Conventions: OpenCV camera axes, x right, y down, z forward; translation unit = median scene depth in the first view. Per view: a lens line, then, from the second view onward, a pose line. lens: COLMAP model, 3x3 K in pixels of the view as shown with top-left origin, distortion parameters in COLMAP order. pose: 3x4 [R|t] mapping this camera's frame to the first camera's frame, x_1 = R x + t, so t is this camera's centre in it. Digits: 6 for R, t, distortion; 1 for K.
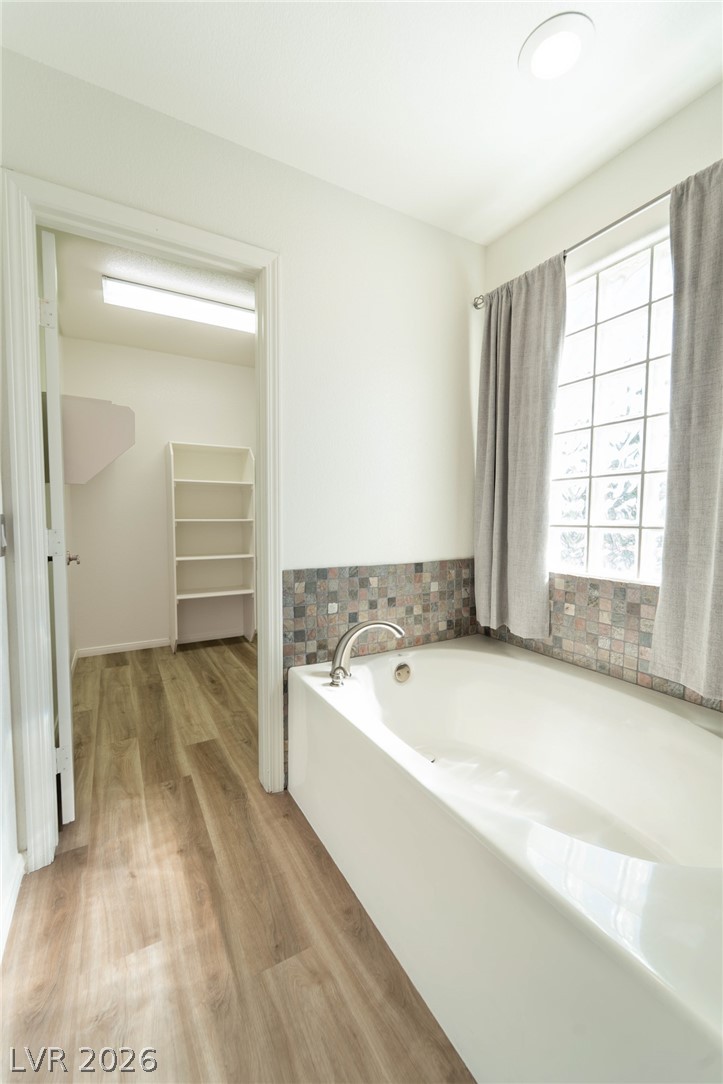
lens RADIAL K [[438.6, 0, 360.7], [0, 438.6, 541.6], [0, 0, 1]] dist [-0.000710, -0.001782]
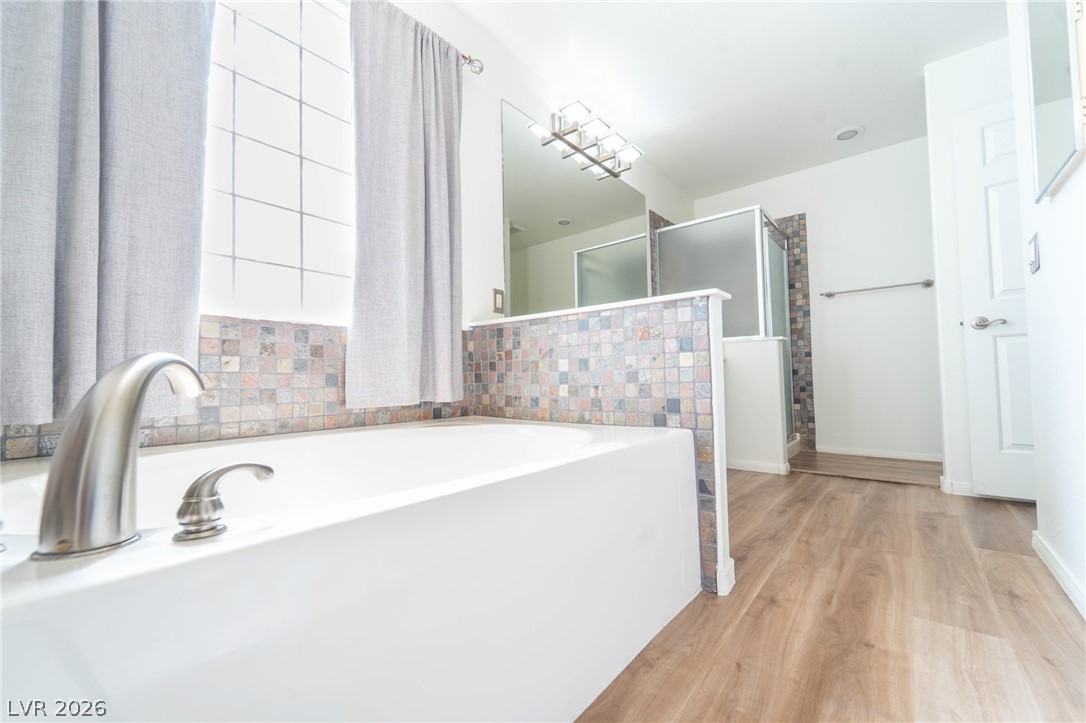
lens RADIAL K [[439.4, 0, 540.1], [0, 439.4, 366.3], [0, 0, 1]] dist [-0.000710, -0.001782]
pose [[-0.352471, 0.032621, 0.935254, -0.400651], [0.068108, 0.997636, -0.009129, 0.207163], [-0.933341, 0.060481, -0.353859, 0.806126]]
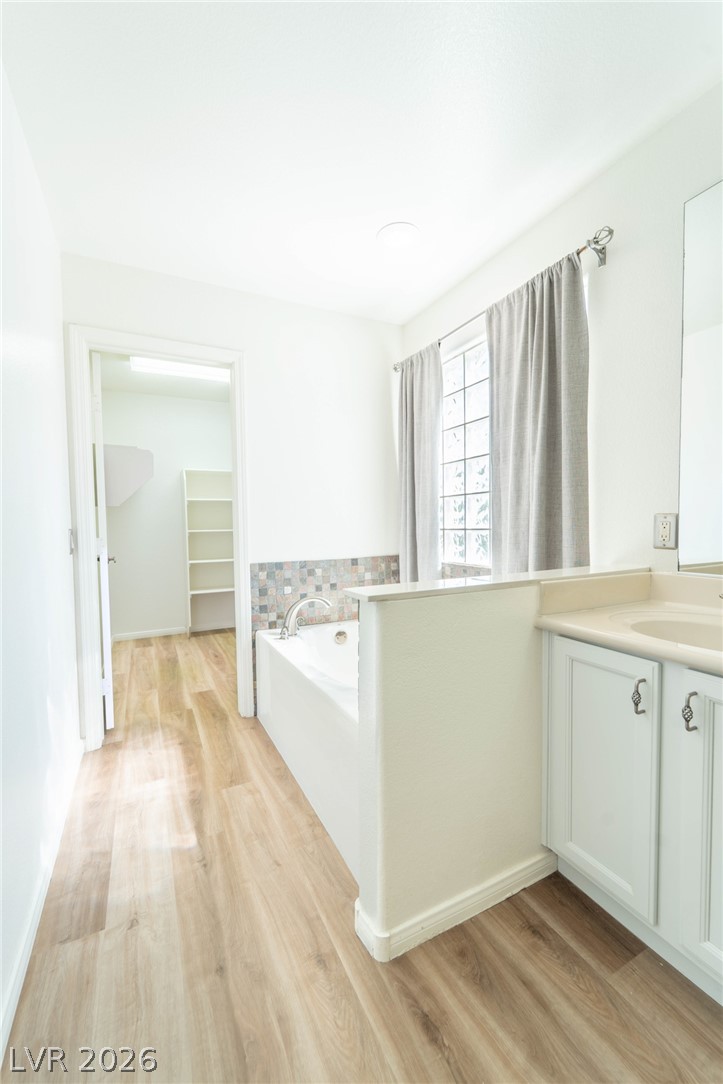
lens RADIAL K [[438.6, 0, 361.8], [0, 438.6, 541.4], [0, 0, 1]] dist [-0.000710, -0.001782]
pose [[0.998404, -0.018602, -0.053318, 0.268504], [0.017552, 0.999644, -0.020104, 0.027521], [0.053673, 0.019136, 0.998375, -0.436361]]
